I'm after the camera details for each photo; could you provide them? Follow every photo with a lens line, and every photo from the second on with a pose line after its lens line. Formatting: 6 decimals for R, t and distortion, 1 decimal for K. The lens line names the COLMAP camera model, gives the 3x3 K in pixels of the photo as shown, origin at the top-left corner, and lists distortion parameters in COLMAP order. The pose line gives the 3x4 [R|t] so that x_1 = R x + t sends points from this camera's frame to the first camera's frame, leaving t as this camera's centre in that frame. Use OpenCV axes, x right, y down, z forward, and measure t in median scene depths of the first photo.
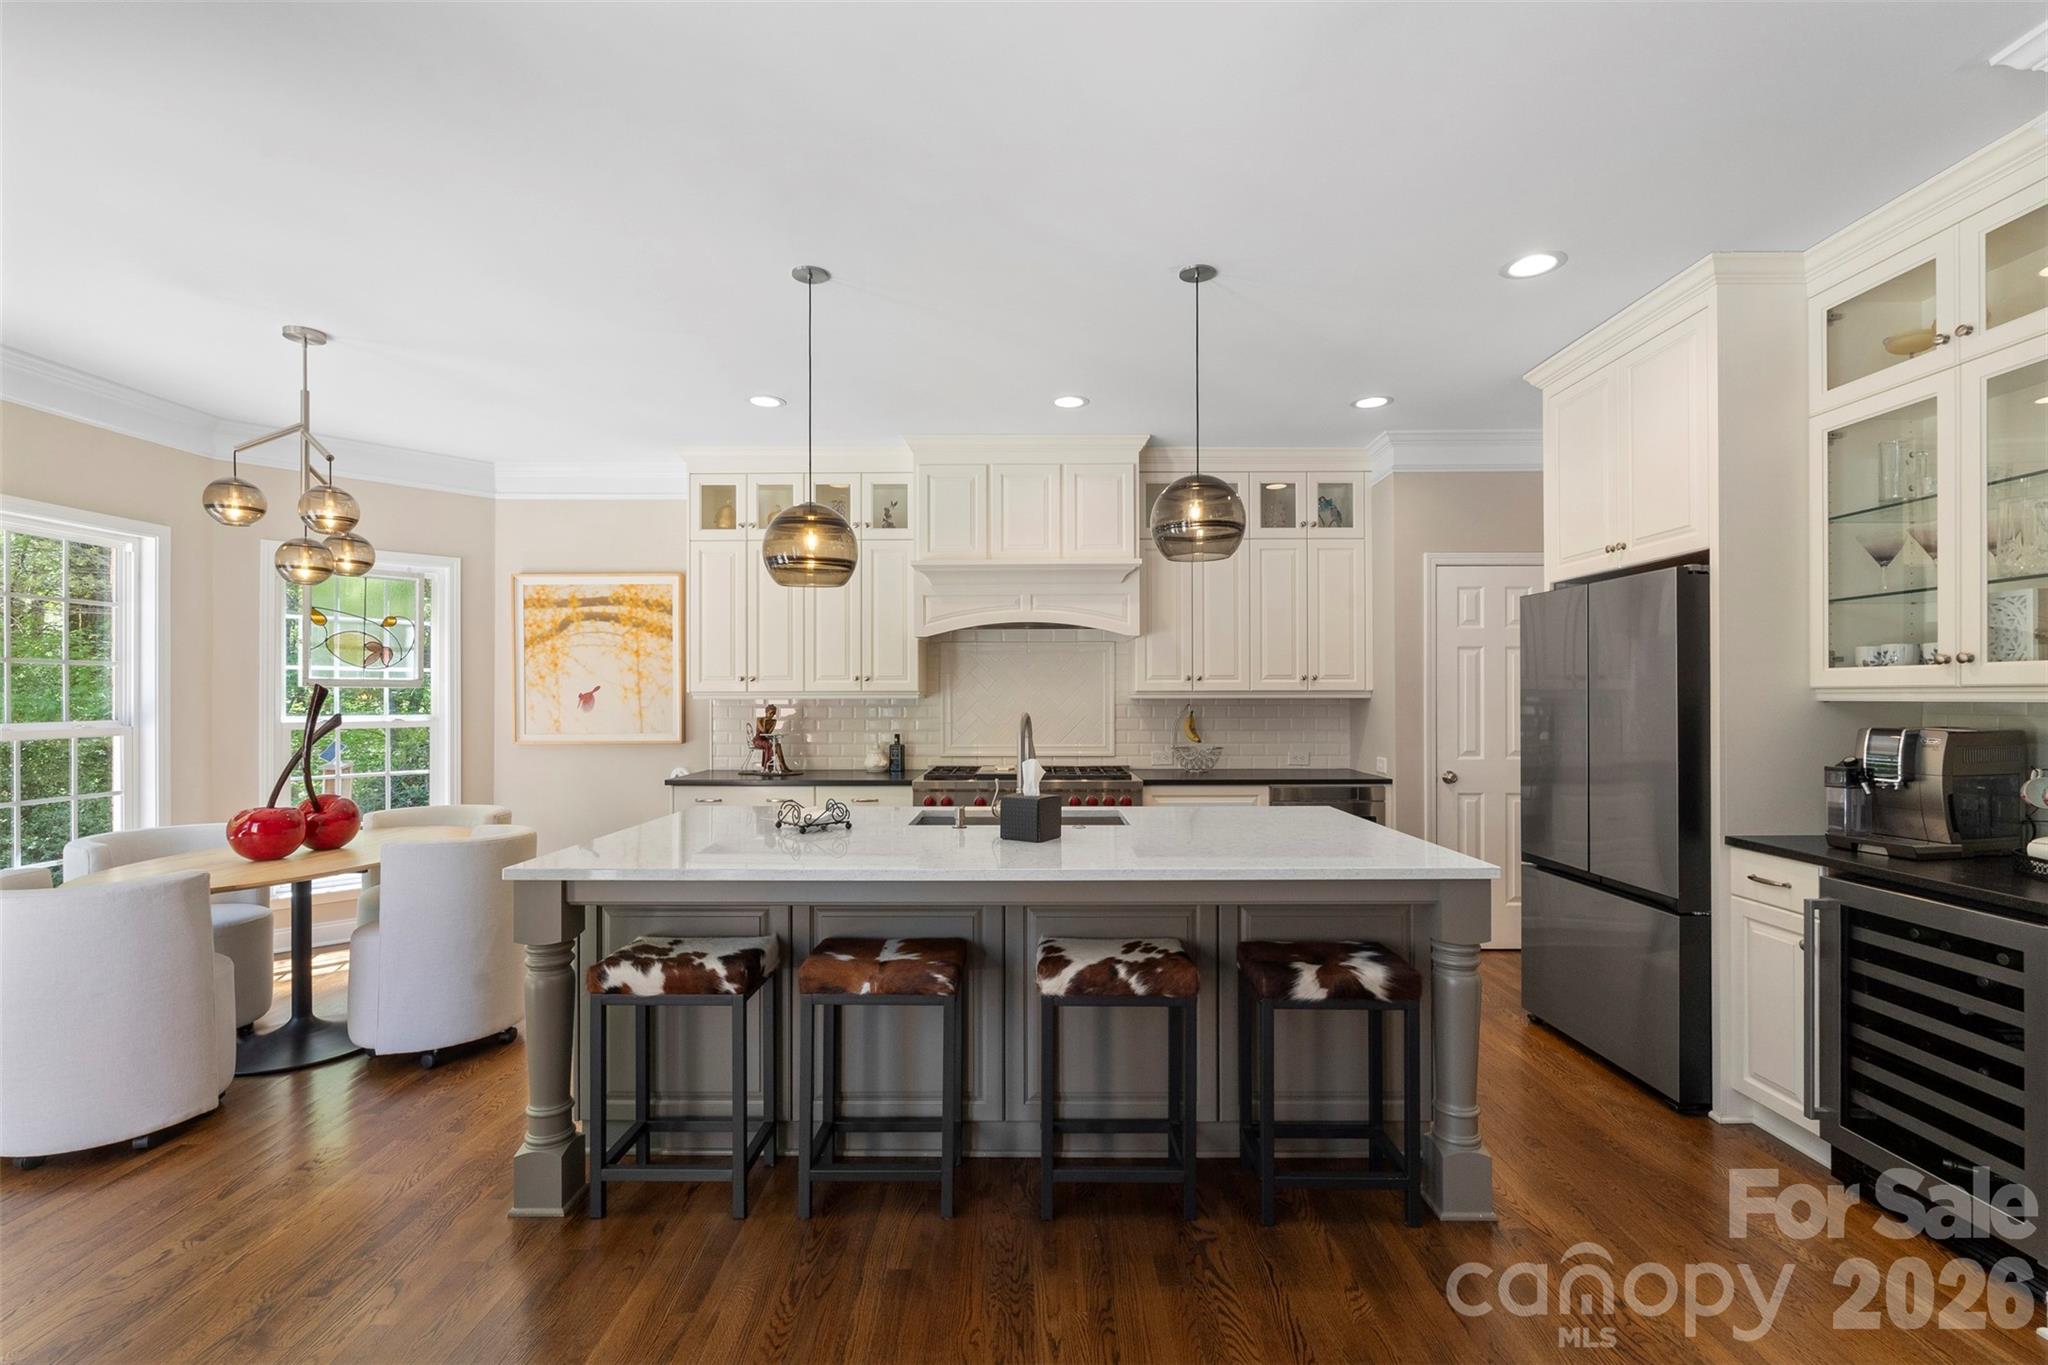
lens RADIAL K [[900.8, 0, 1020.2], [0, 900.8, 691.8], [0, 0, 1]] dist [-0.003035, 0.000418]
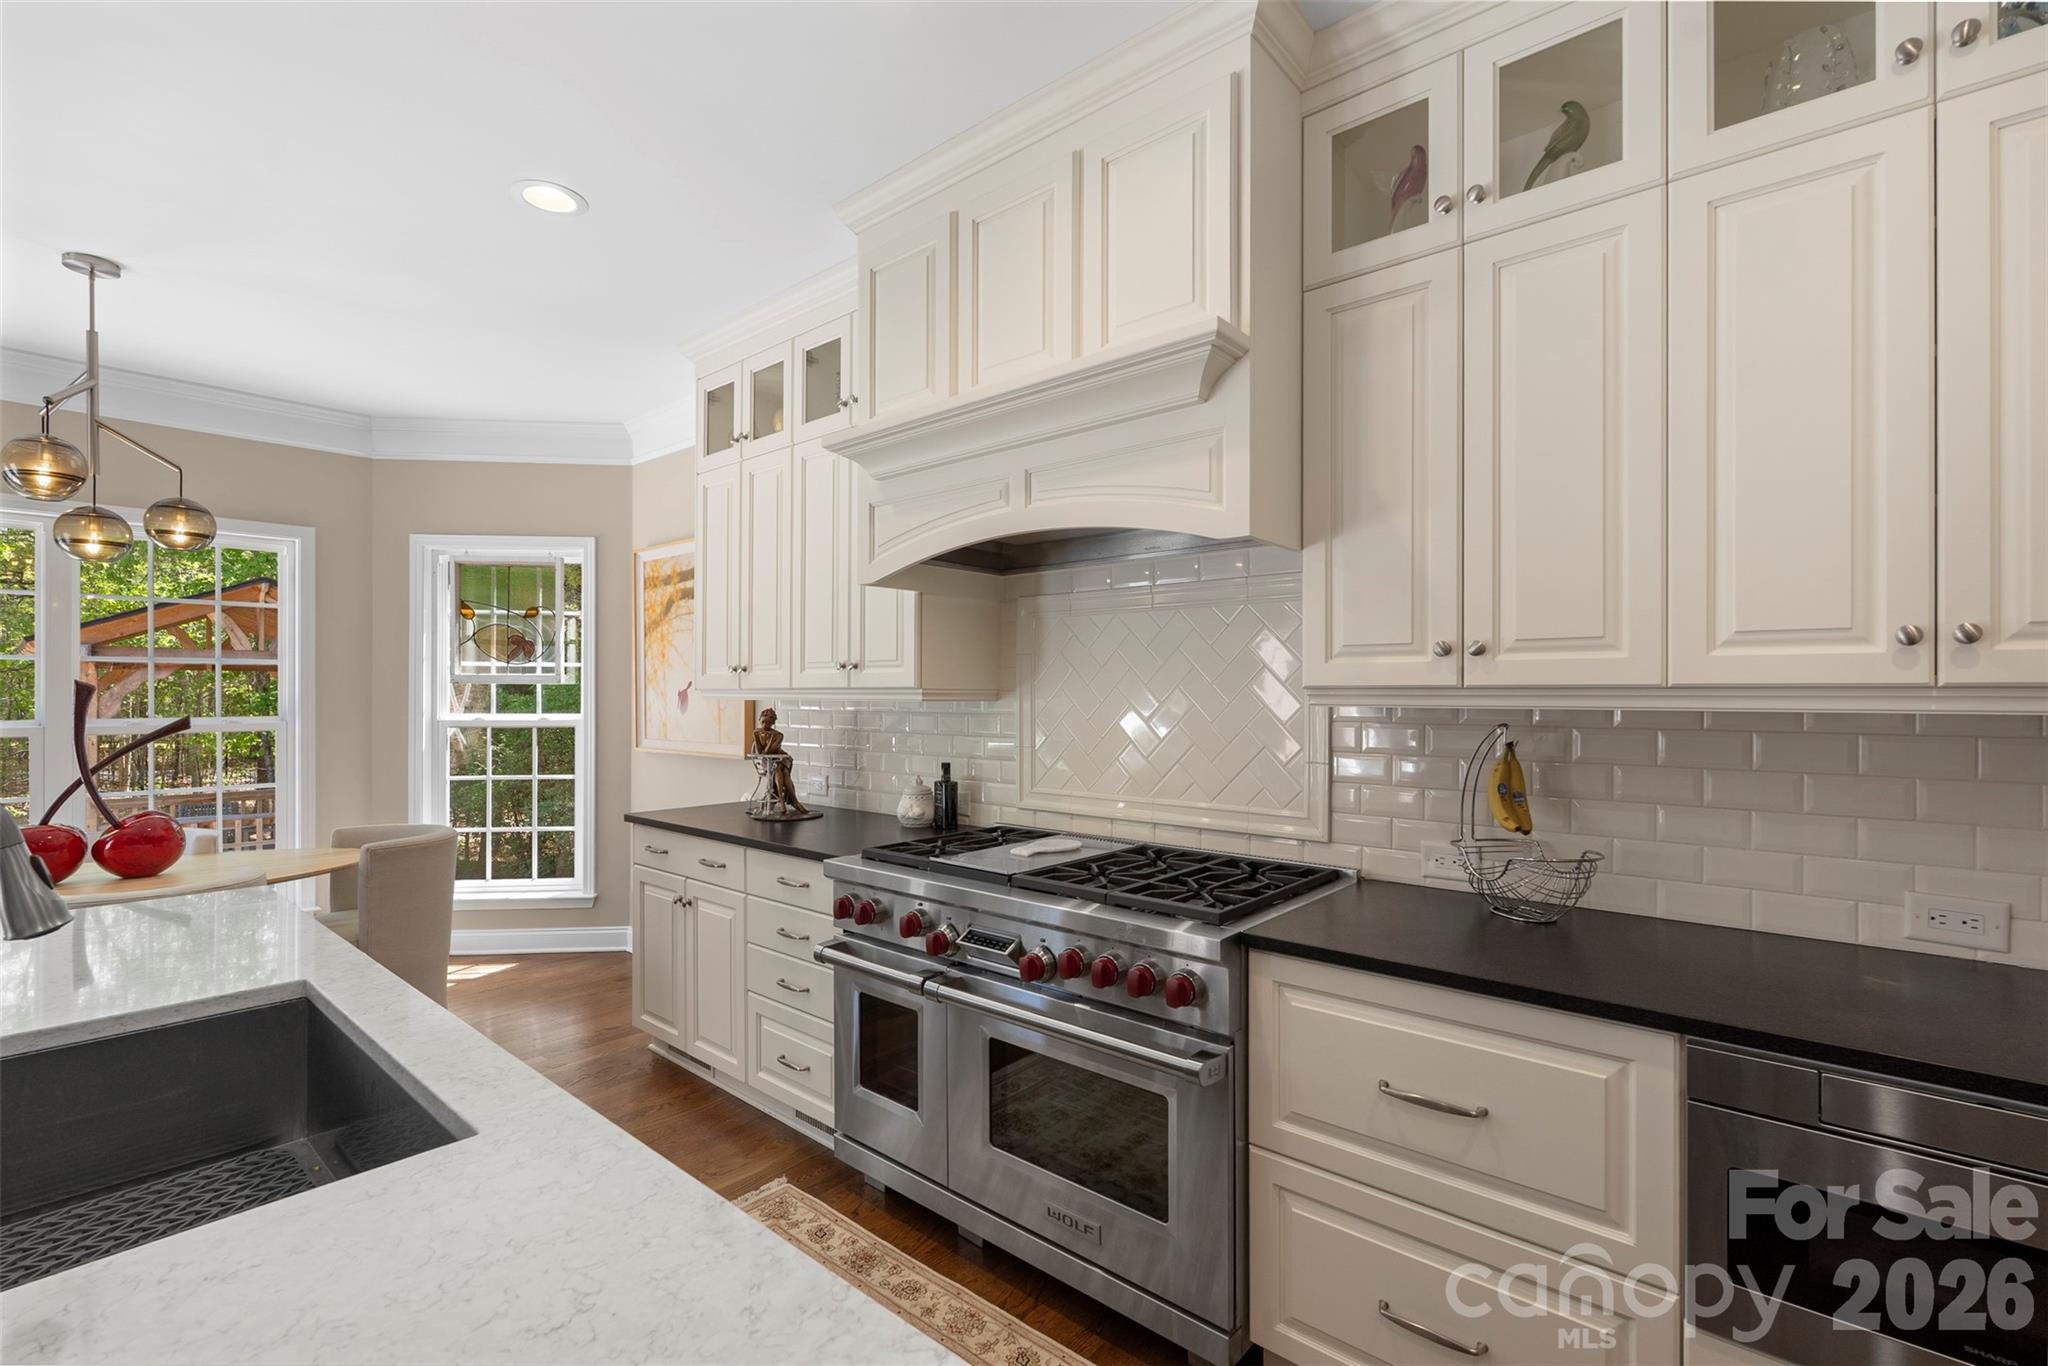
lens RADIAL K [[900.8, 0, 1026.1], [0, 900.8, 691.0], [0, 0, 1]] dist [-0.003035, 0.000418]
pose [[0.766318, 0.001735, -0.642459, 0.339766], [0.001875, 0.999986, 0.004937, -0.001617], [0.642459, -0.004989, 0.766304, 0.754484]]
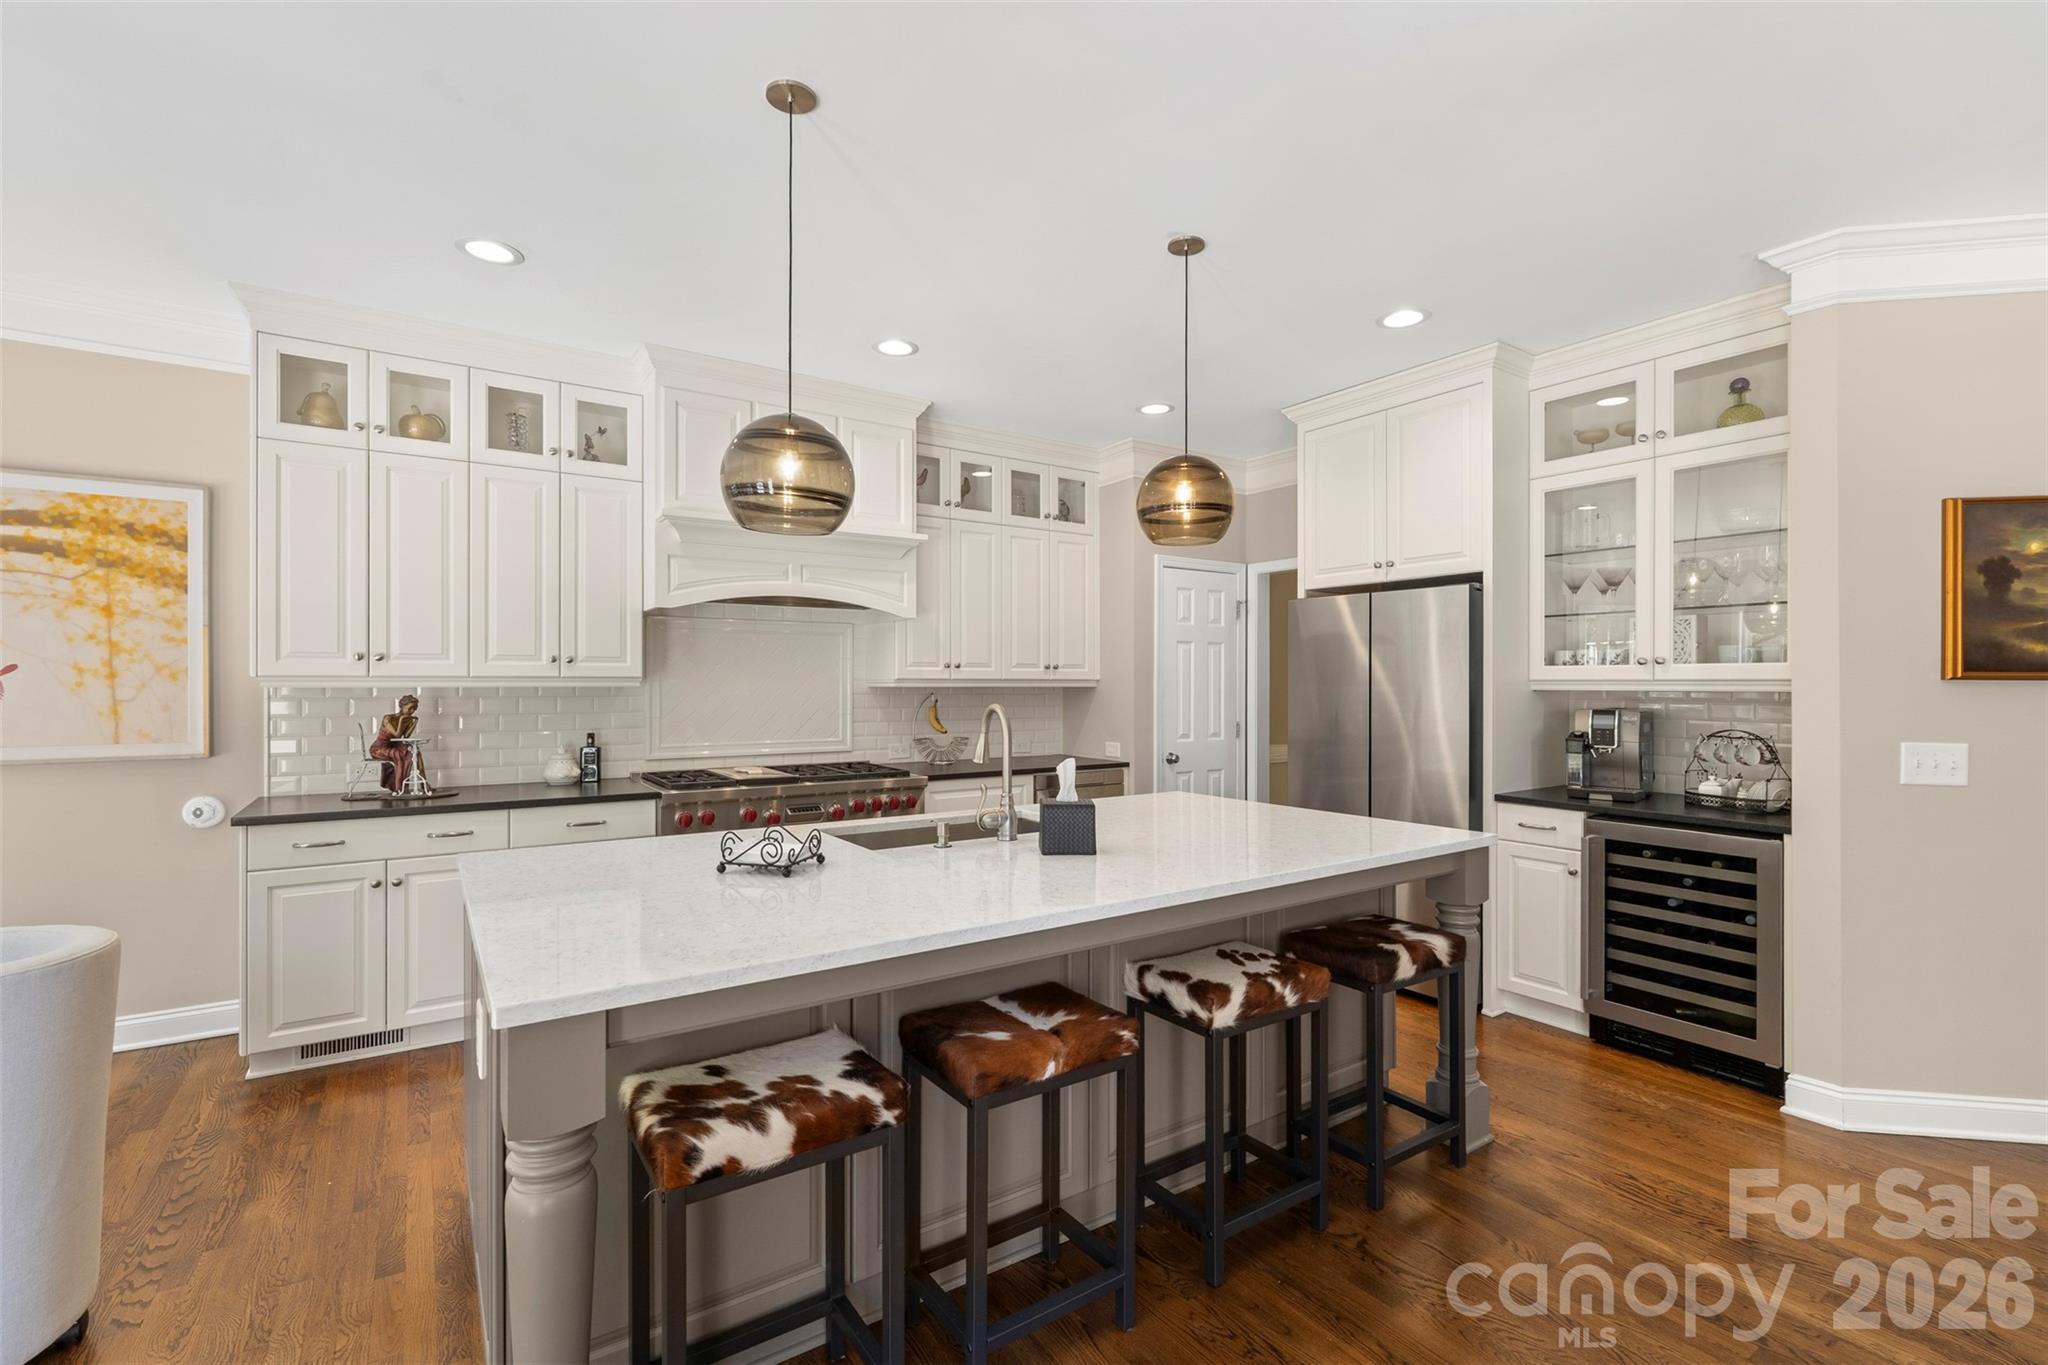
lens RADIAL K [[900.8, 0, 1020.8], [0, 900.8, 680.4], [0, 0, 1]] dist [-0.003035, 0.000418]
pose [[0.824478, 0.005020, 0.565871, -0.338816], [-0.005651, 0.999984, -0.000638, 0.000696], [-0.565866, -0.002672, 0.824493, 0.211307]]
